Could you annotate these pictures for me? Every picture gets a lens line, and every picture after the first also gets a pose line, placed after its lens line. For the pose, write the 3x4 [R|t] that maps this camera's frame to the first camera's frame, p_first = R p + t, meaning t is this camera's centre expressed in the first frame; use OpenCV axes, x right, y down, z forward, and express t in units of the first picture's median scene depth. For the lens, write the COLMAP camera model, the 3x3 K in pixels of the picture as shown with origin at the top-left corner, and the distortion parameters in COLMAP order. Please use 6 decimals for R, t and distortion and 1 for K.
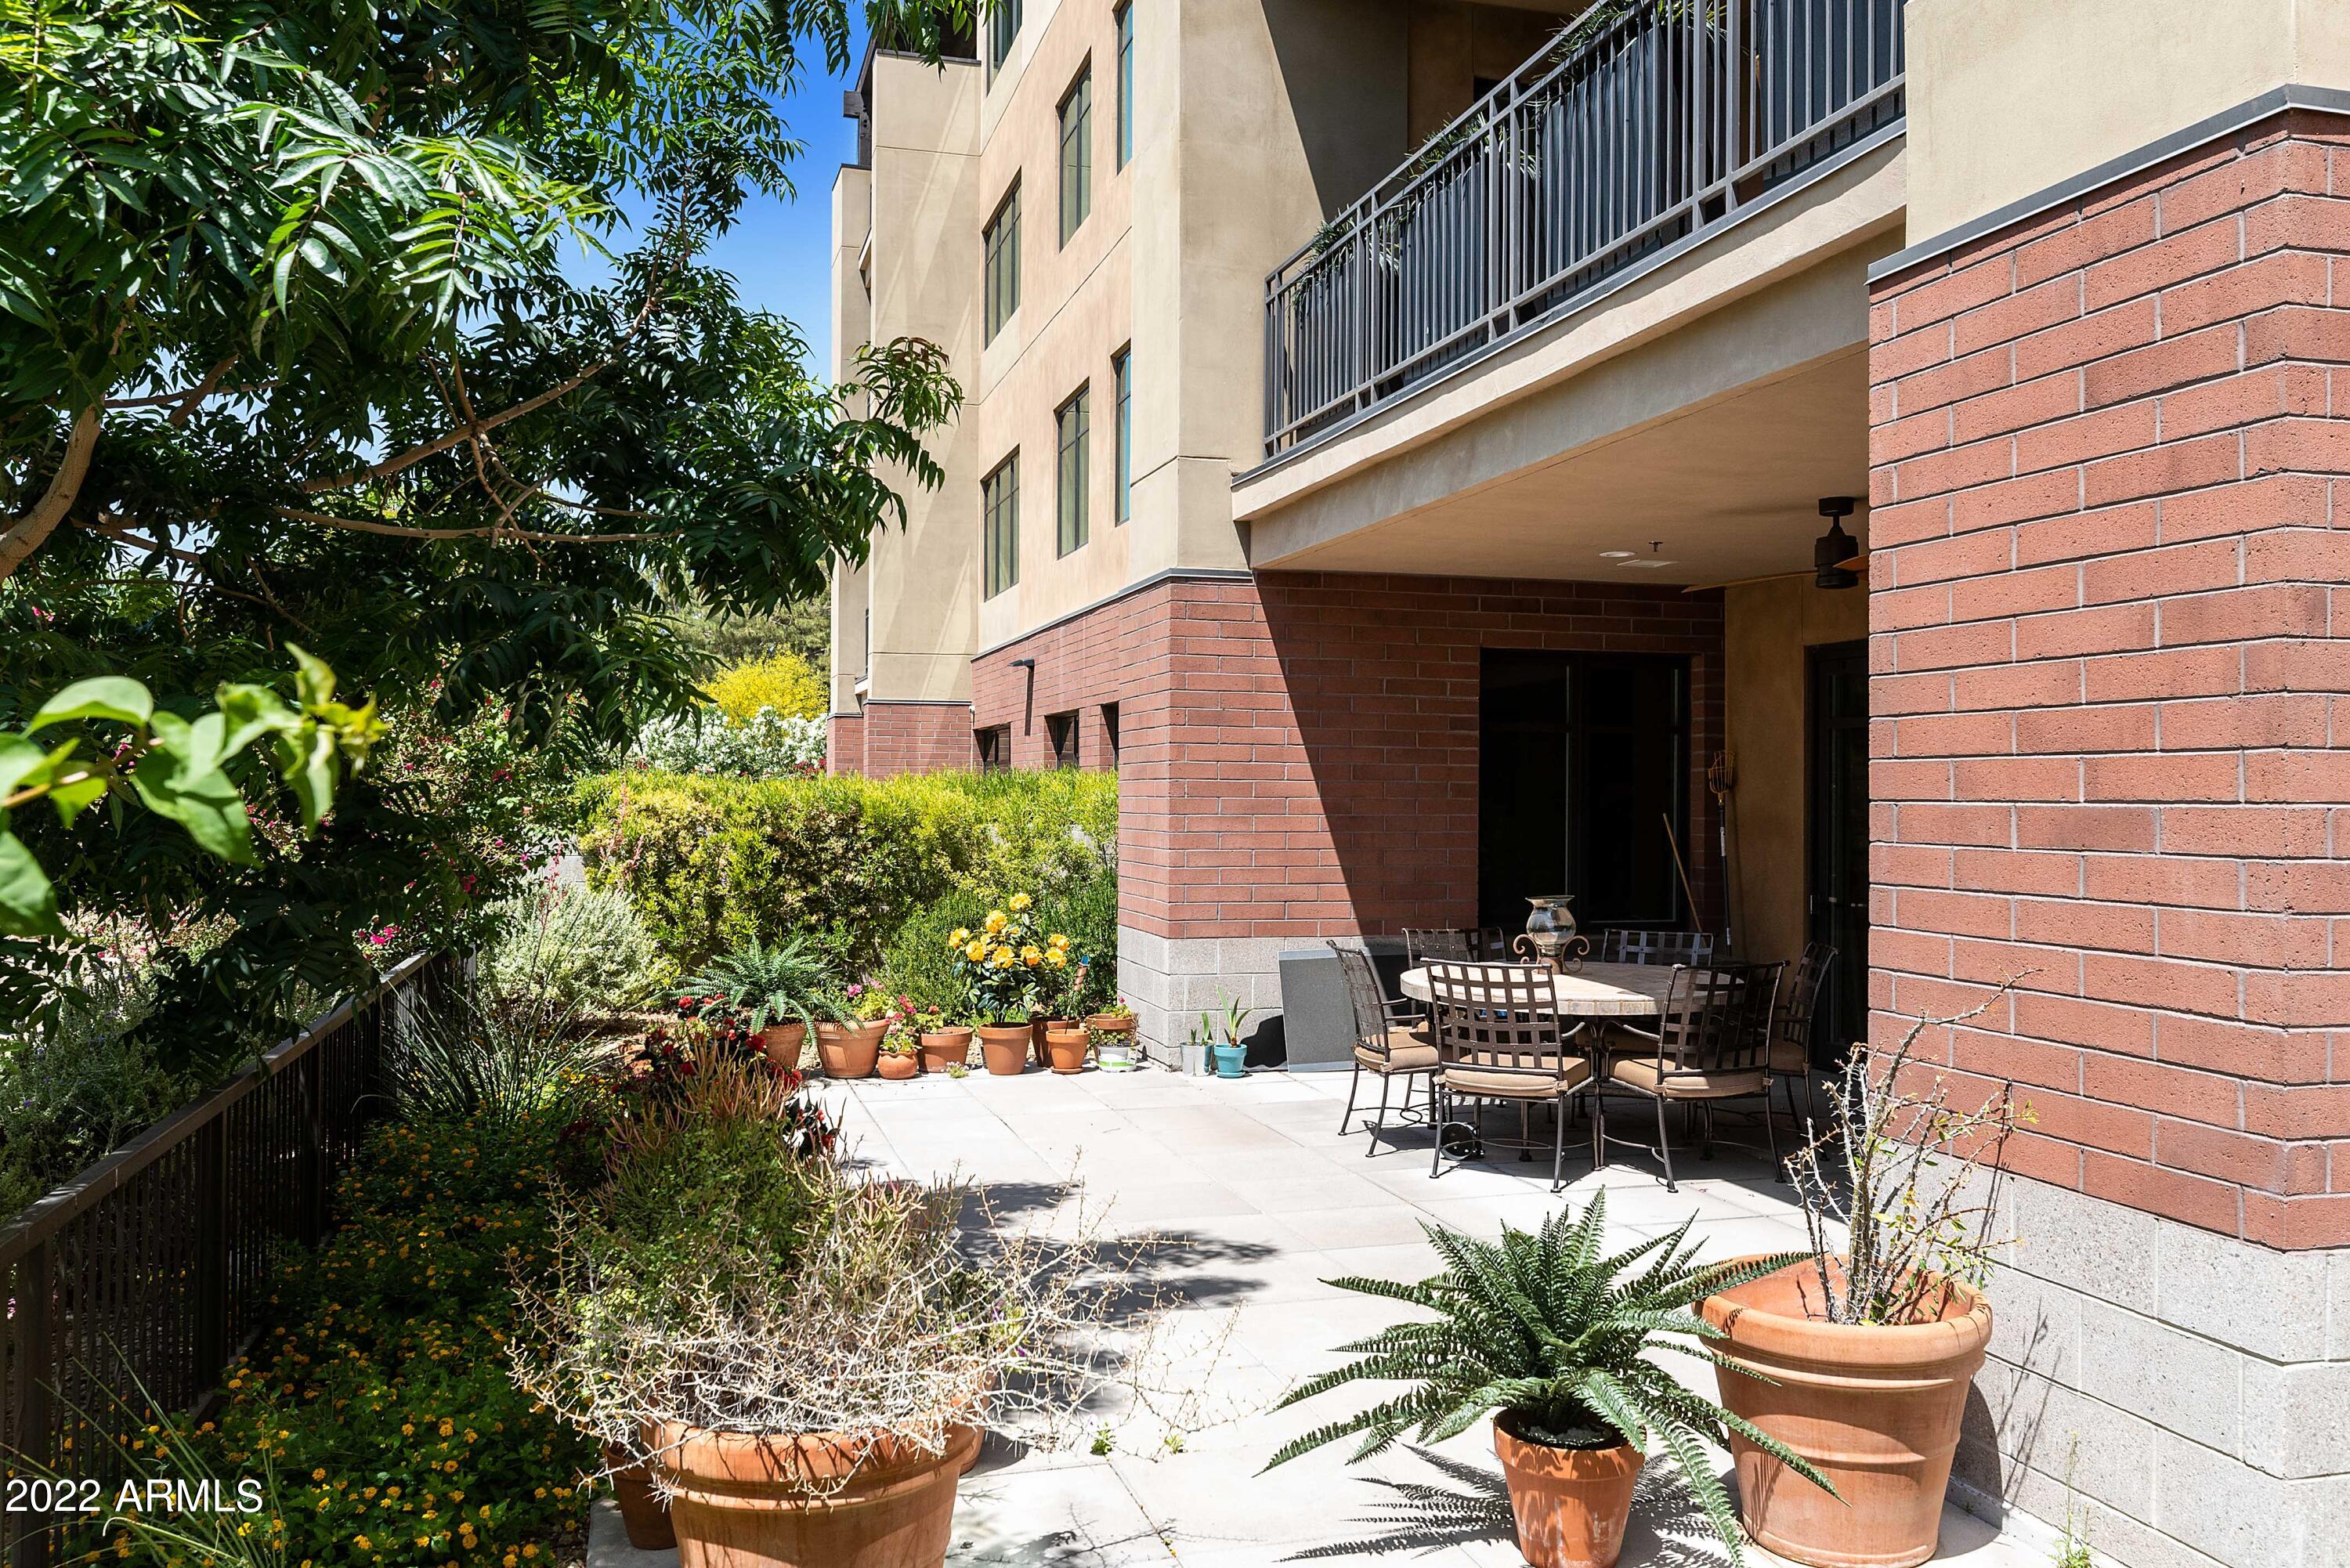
lens RADIAL K [[1840.1, 0, 1175.0], [0, 1840.1, 784.0], [0, 0, 1]] dist [0.000346, -0.000036]
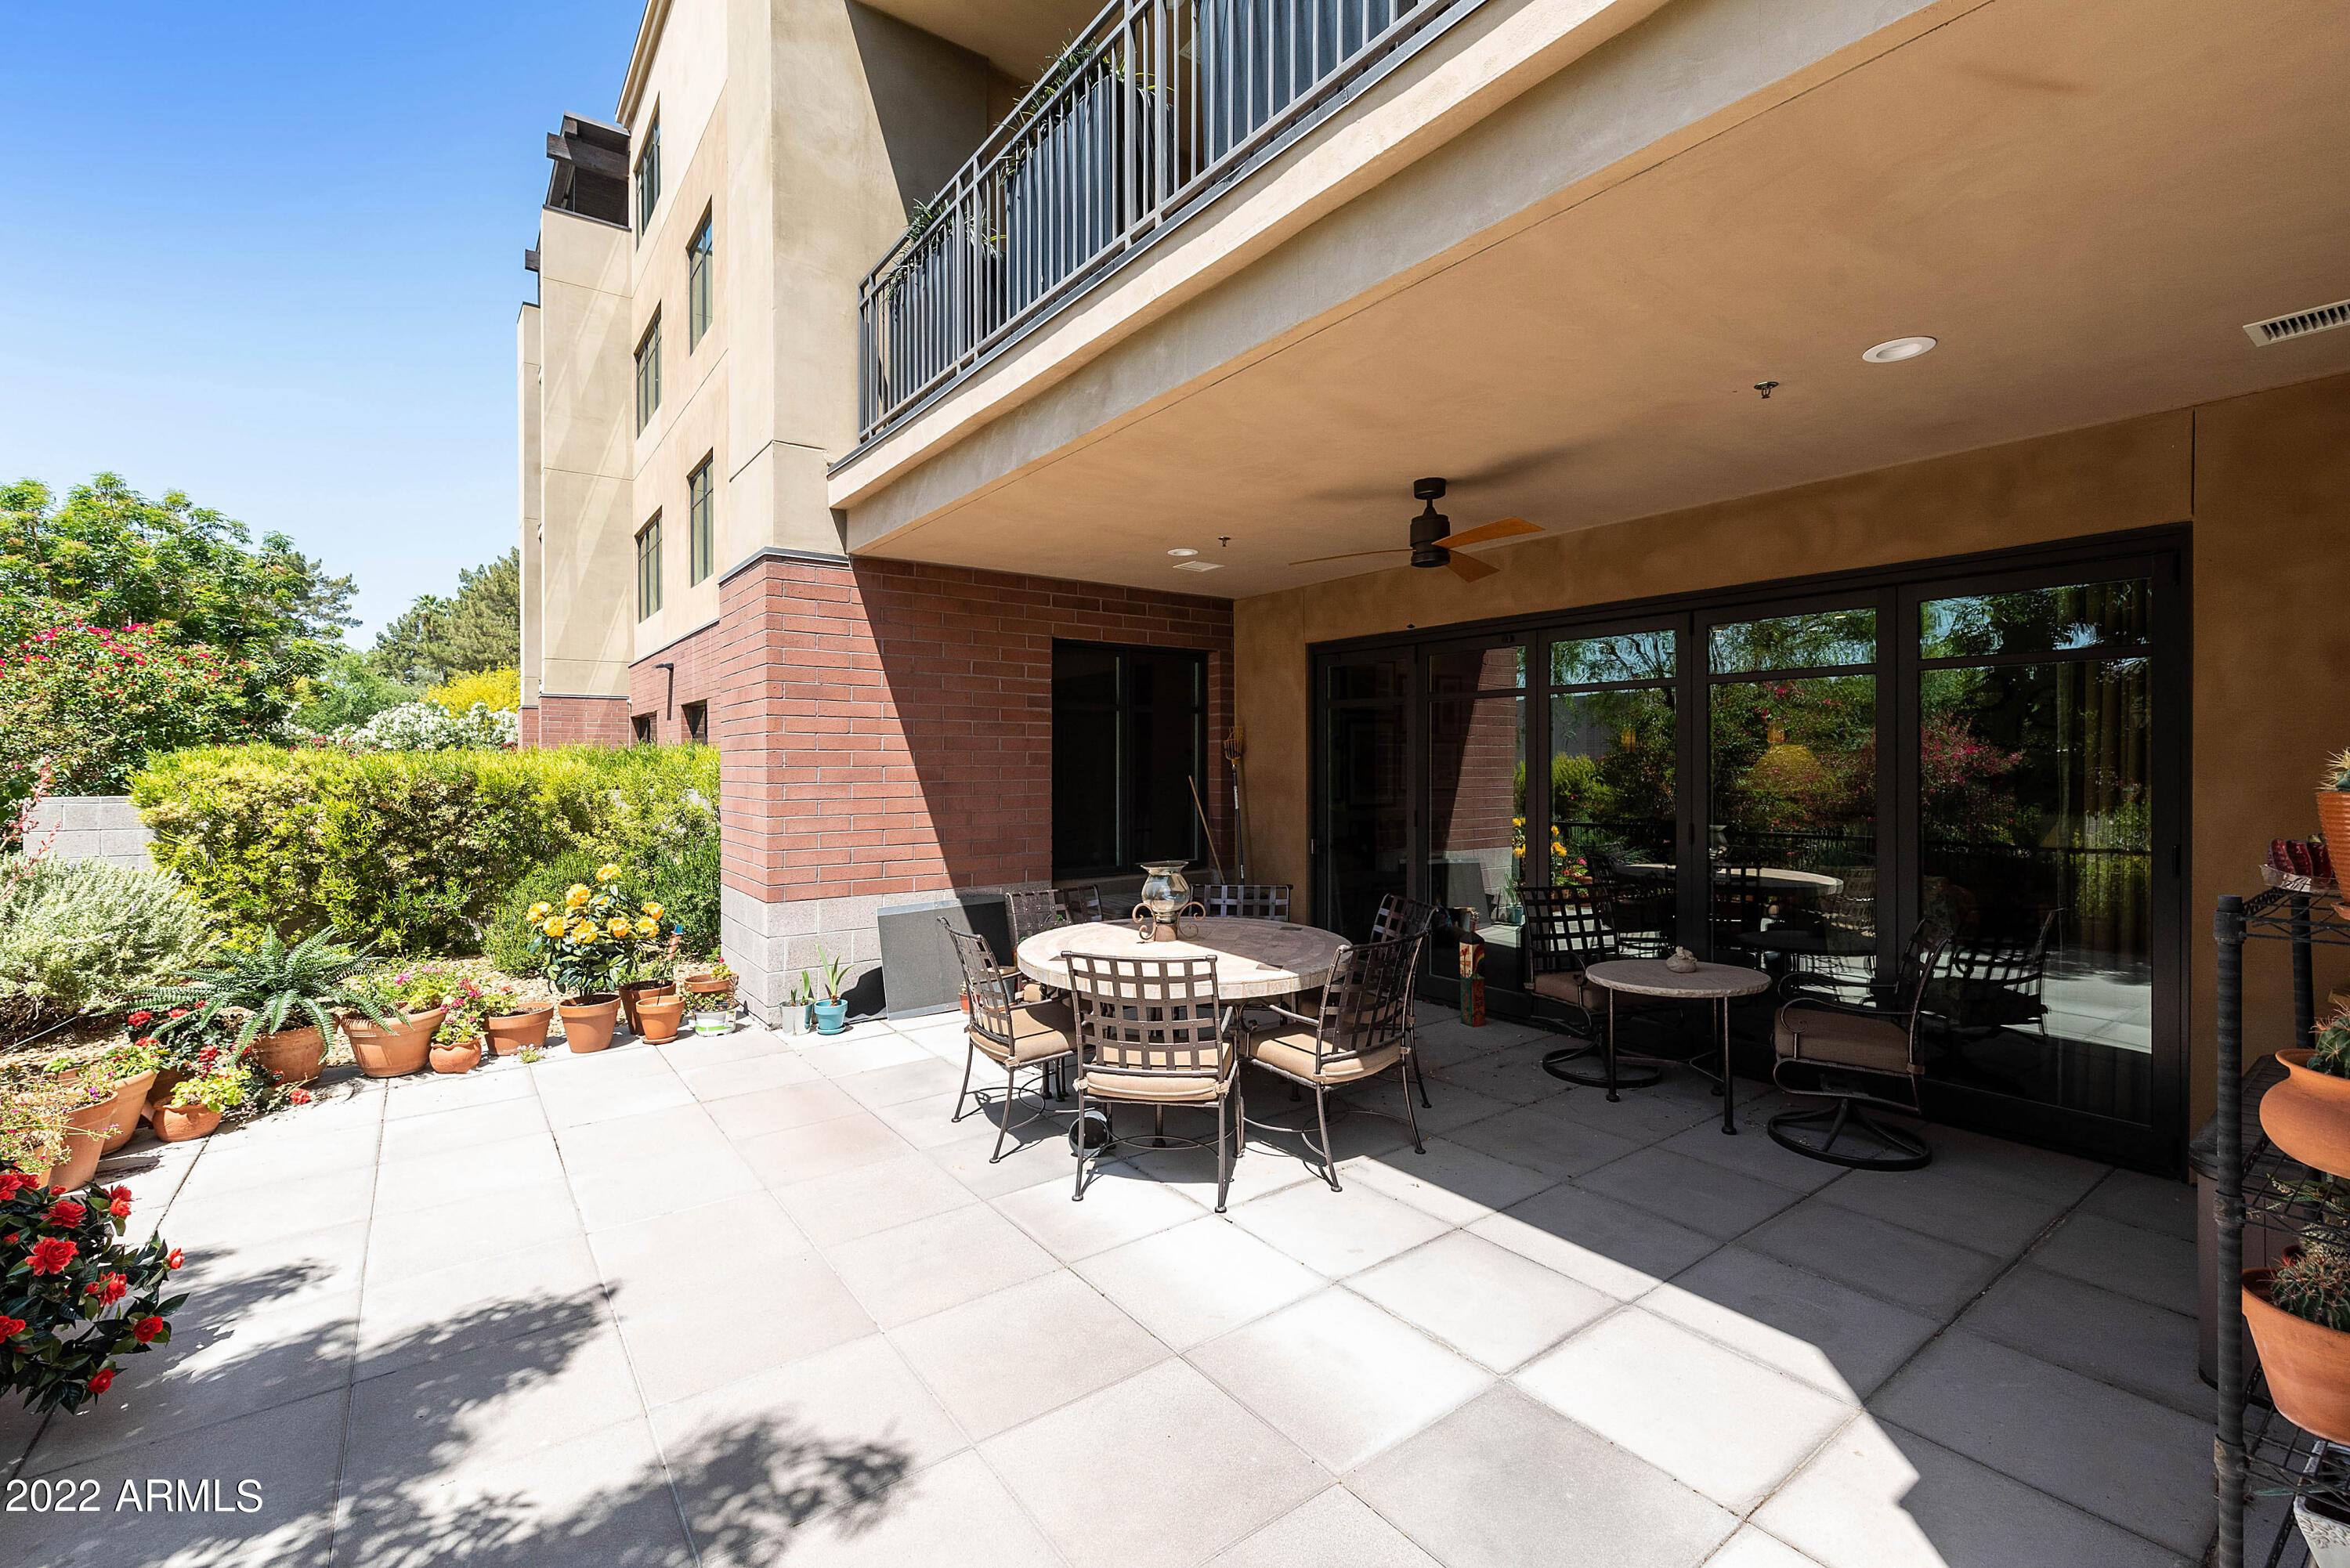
lens RADIAL K [[1013.5, 0, 1180.5], [0, 1013.5, 765.4], [0, 0, 1]] dist [-0.000542, 0.000390]
pose [[0.934562, -0.009029, 0.355685, 0.011457], [0.005376, 0.999922, 0.011256, 0.001014], [-0.355759, -0.008607, 0.934538, 0.373307]]
